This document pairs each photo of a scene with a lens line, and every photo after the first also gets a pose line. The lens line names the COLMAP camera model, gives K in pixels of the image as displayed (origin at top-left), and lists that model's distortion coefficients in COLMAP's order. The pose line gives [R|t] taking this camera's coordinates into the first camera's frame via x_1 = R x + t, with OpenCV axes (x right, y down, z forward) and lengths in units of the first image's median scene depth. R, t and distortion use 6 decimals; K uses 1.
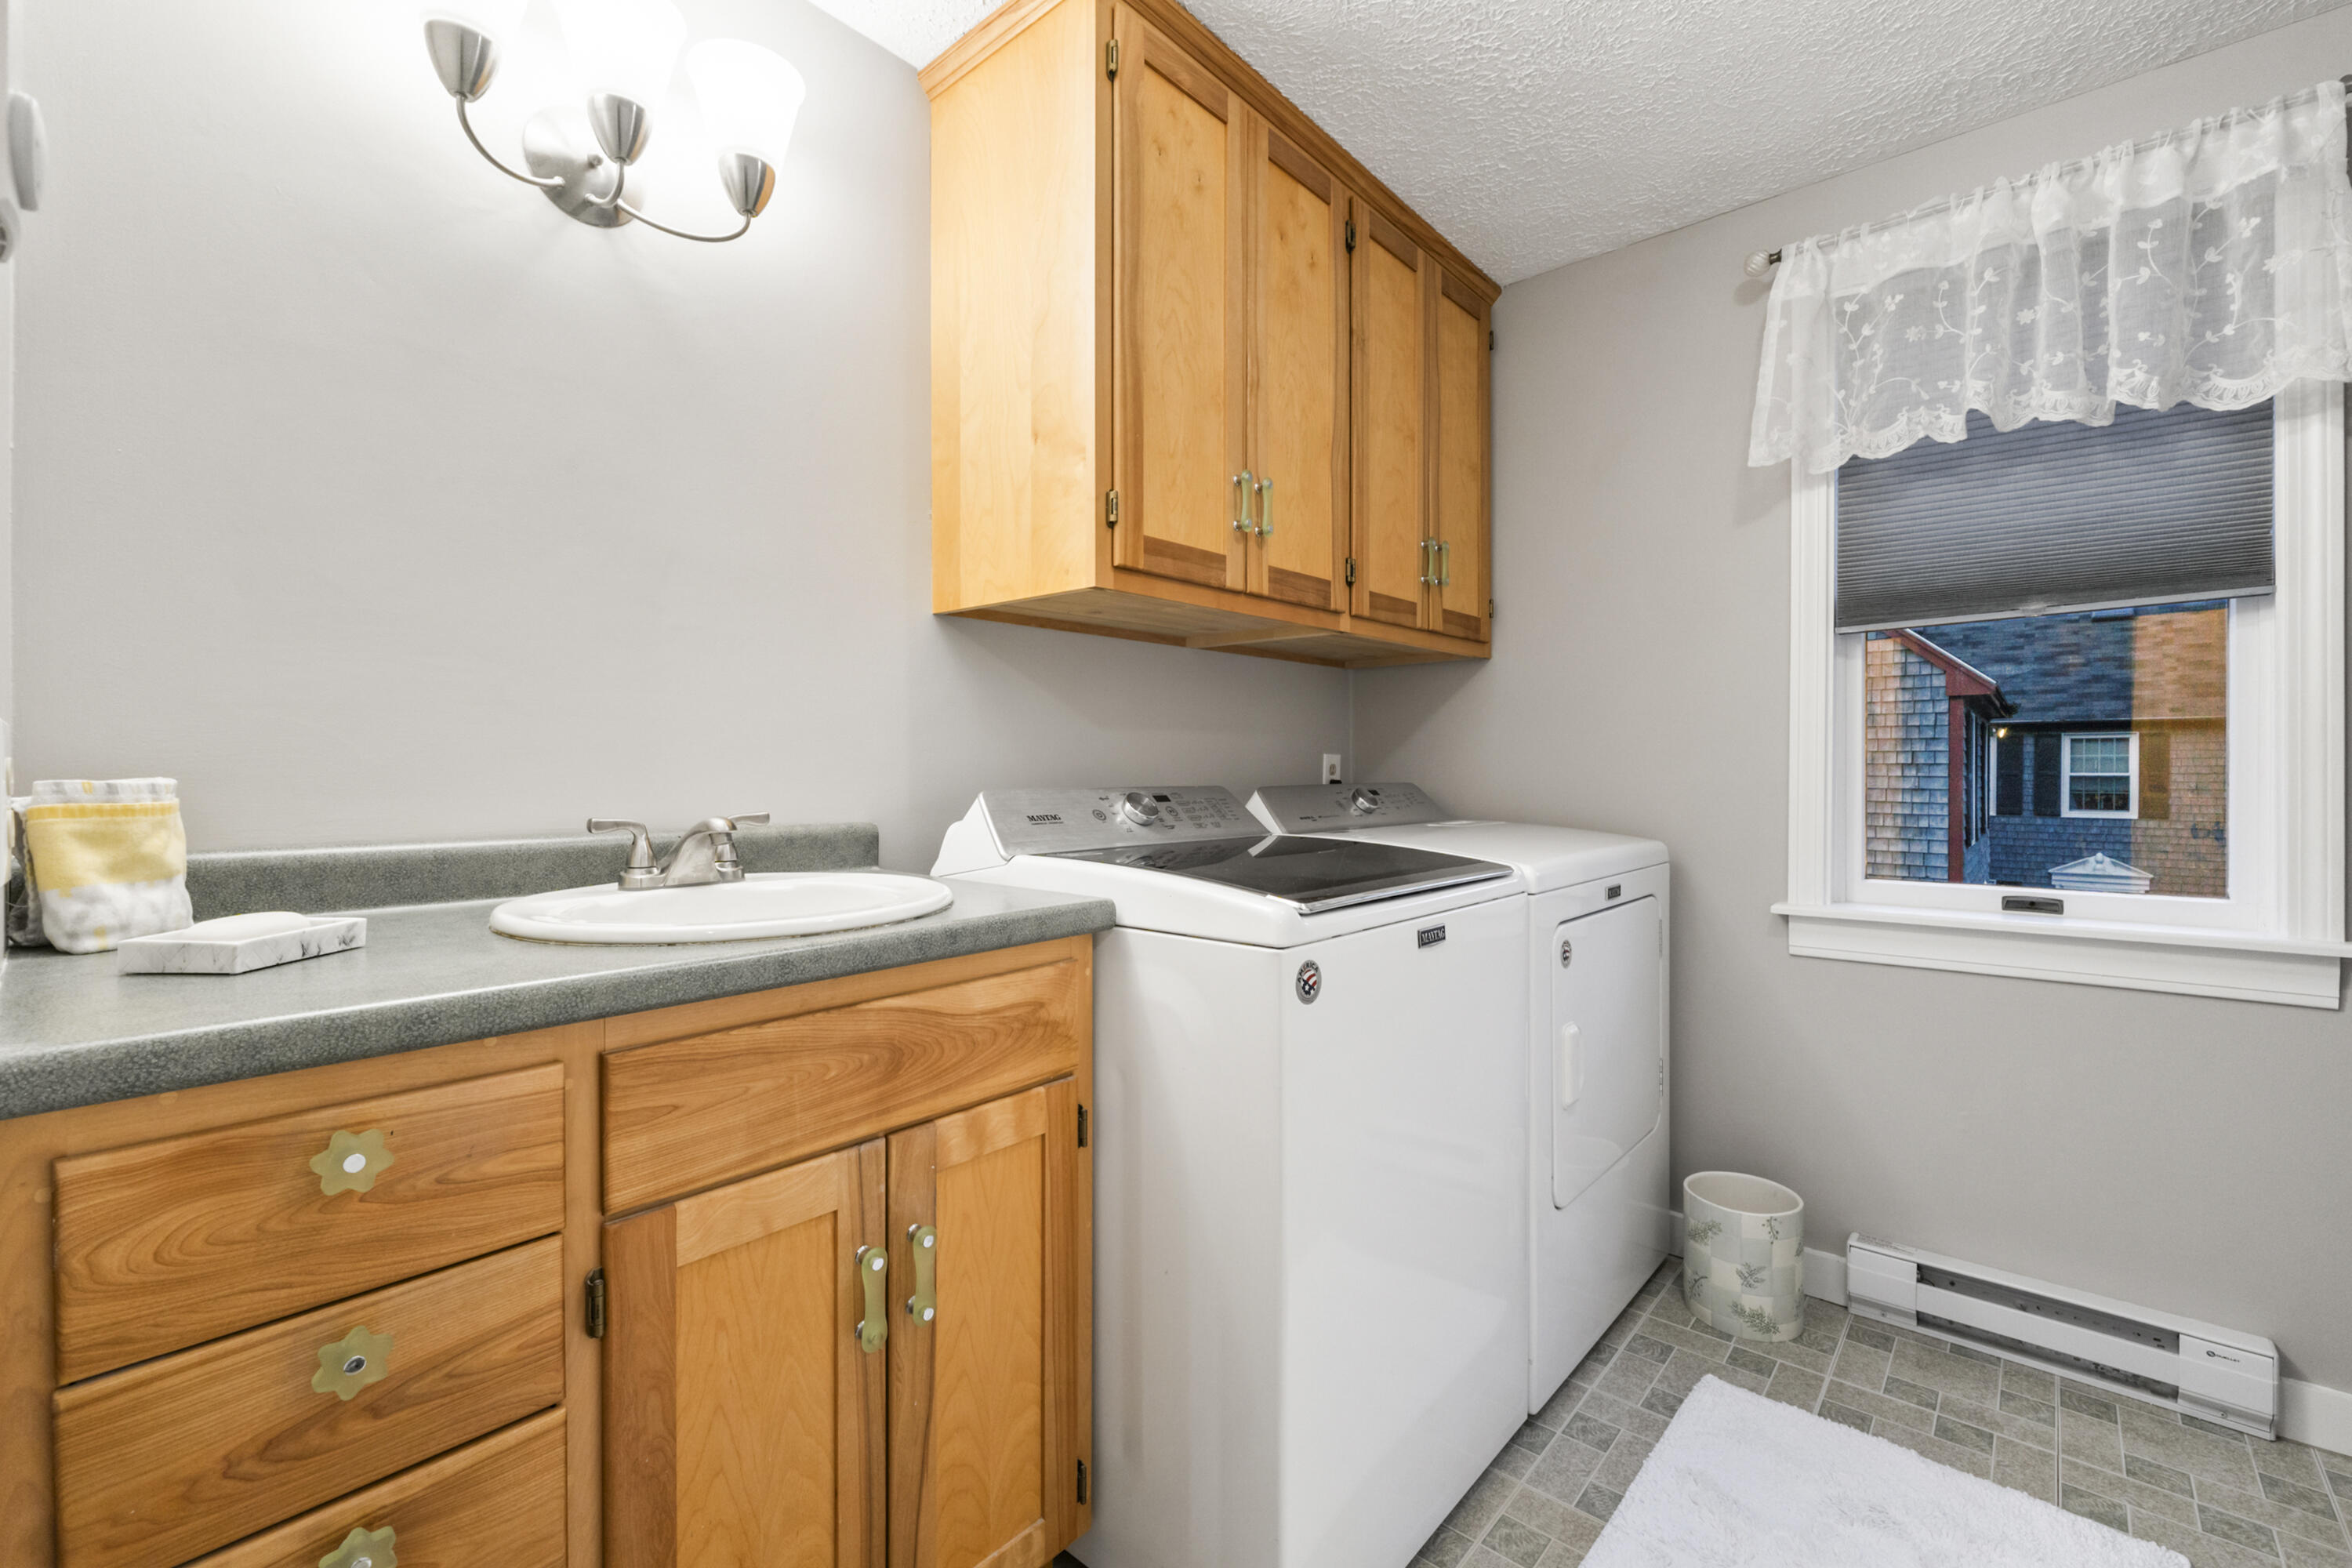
lens RADIAL K [[989.4, 0, 1177.0], [0, 989.4, 781.3], [0, 0, 1]] dist [-0.010445, 0.000687]
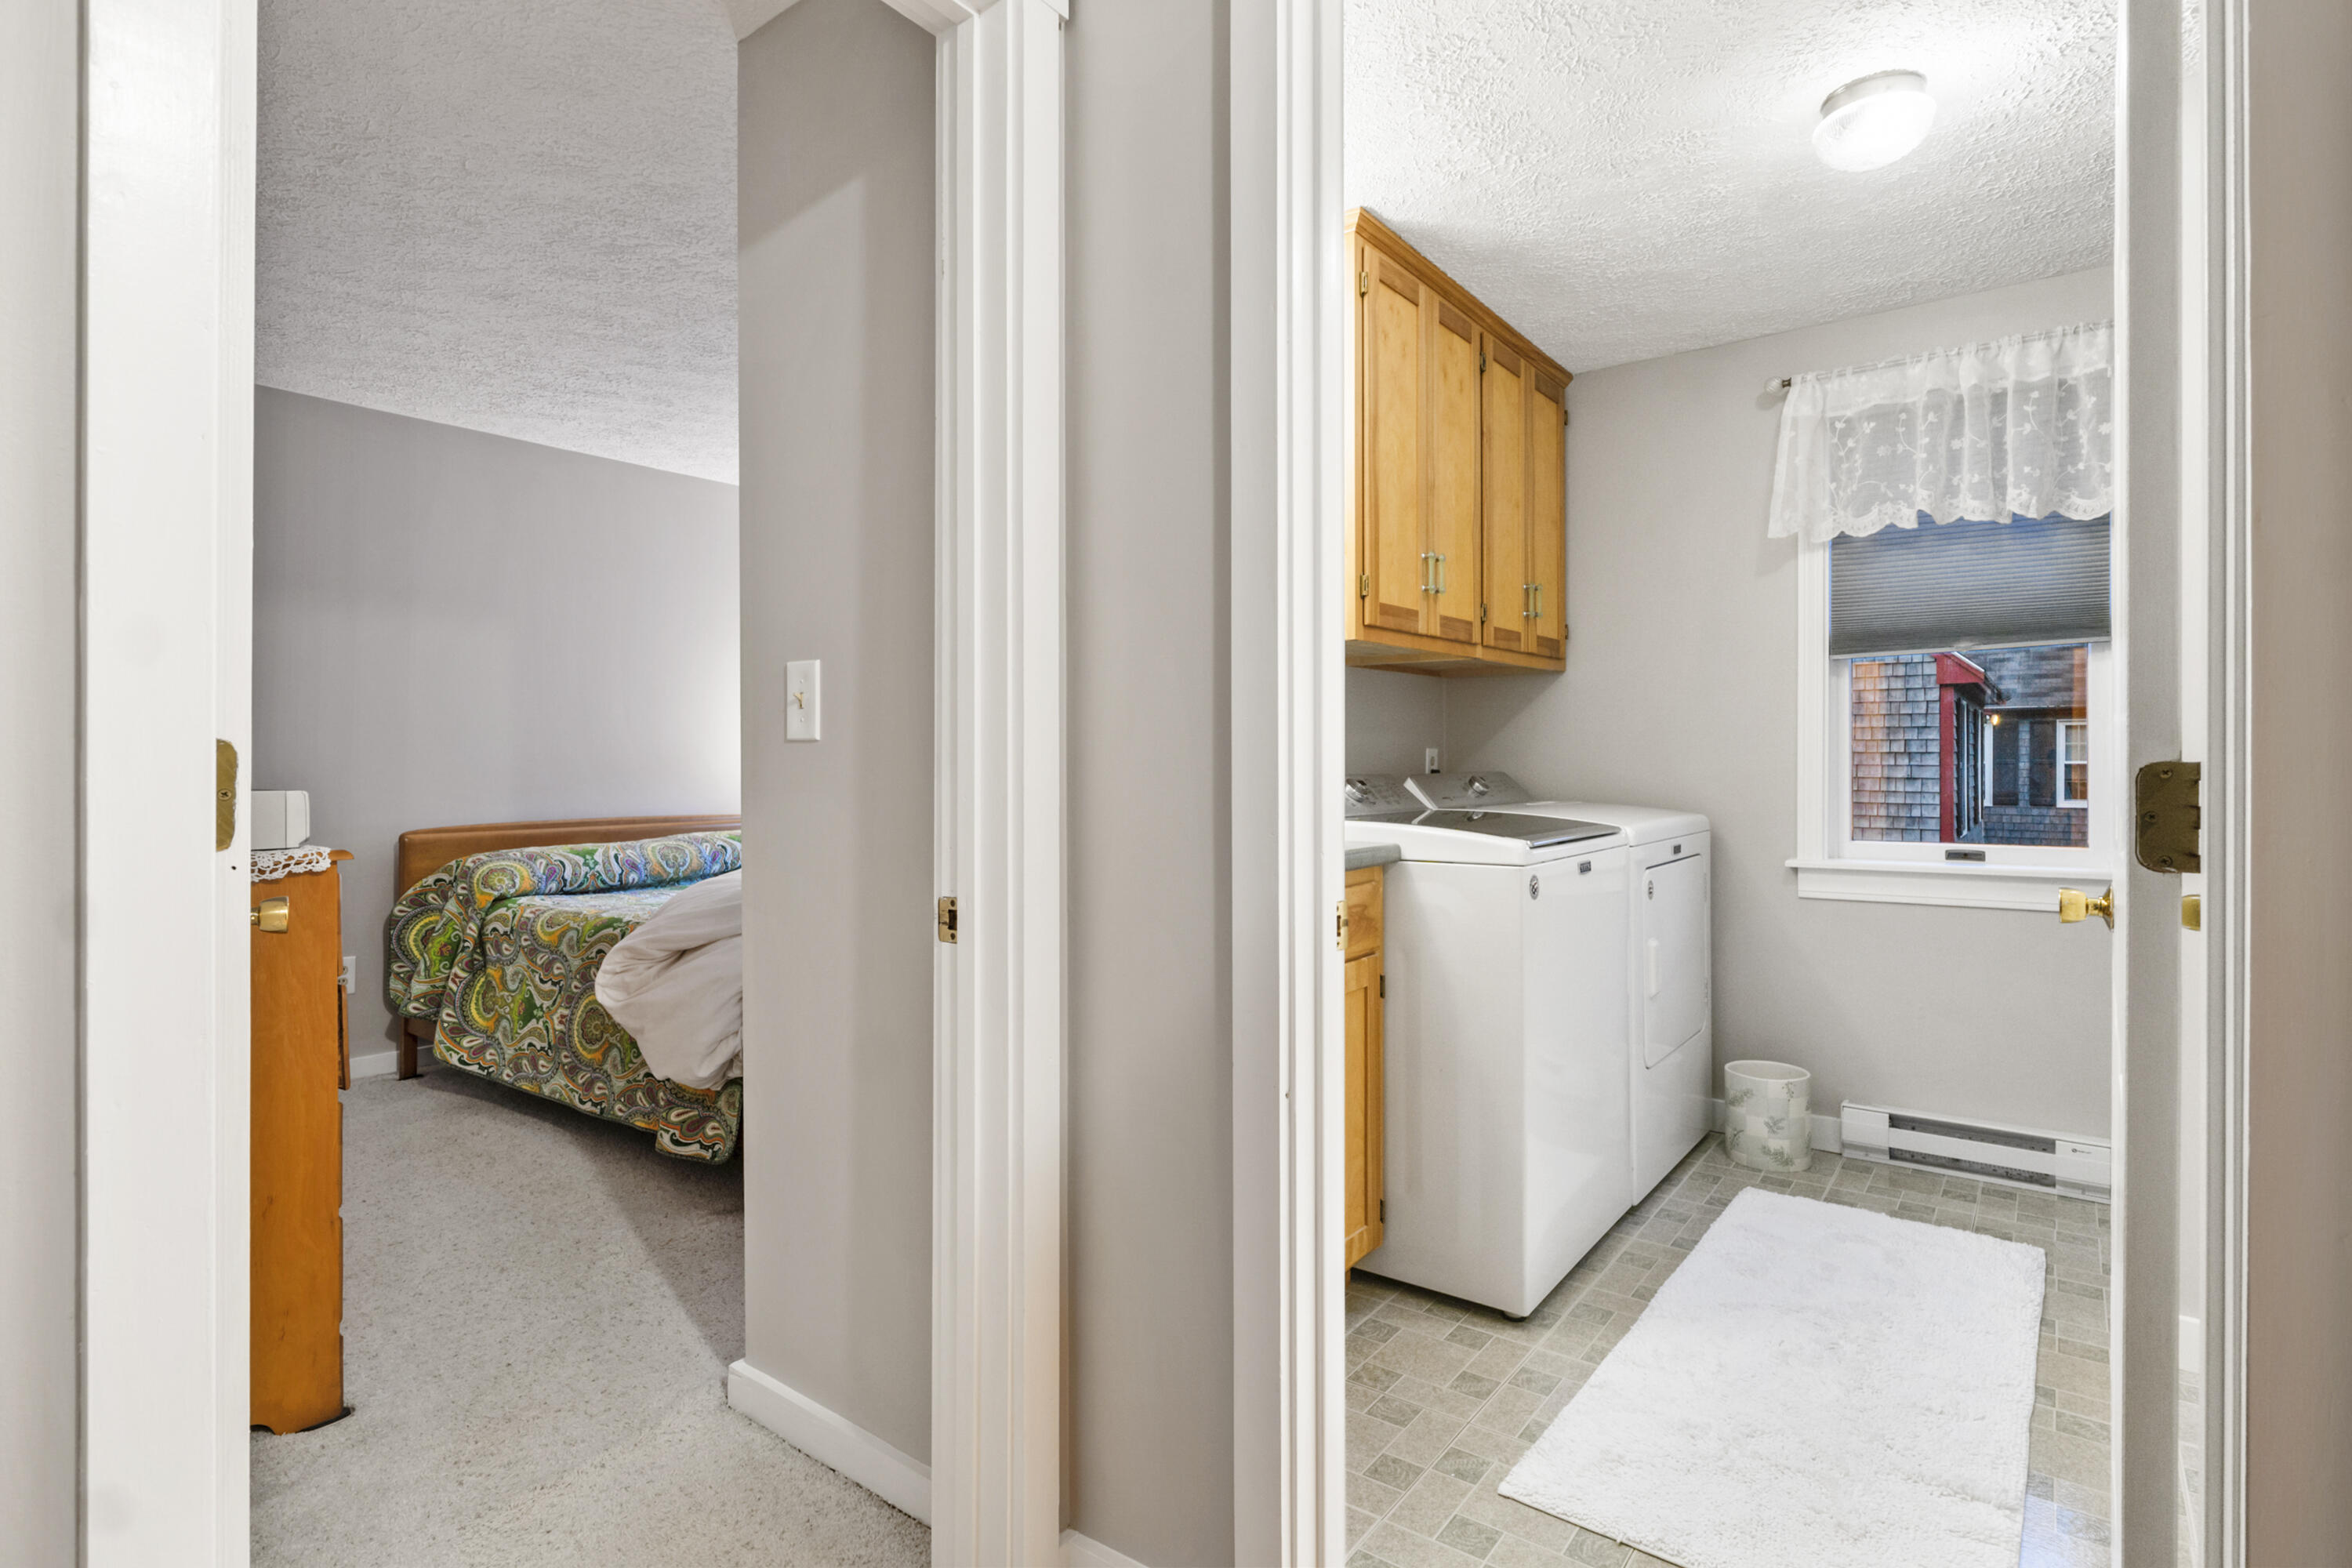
lens RADIAL K [[1143.1, 0, 1188.4], [0, 1143.1, 771.3], [0, 0, 1]] dist [-0.004262, -0.001896]
pose [[0.997044, -0.003925, 0.076733, -0.363981], [0.004084, 0.999990, -0.001911, 0.003273], [-0.076725, 0.002219, 0.997050, -0.545281]]
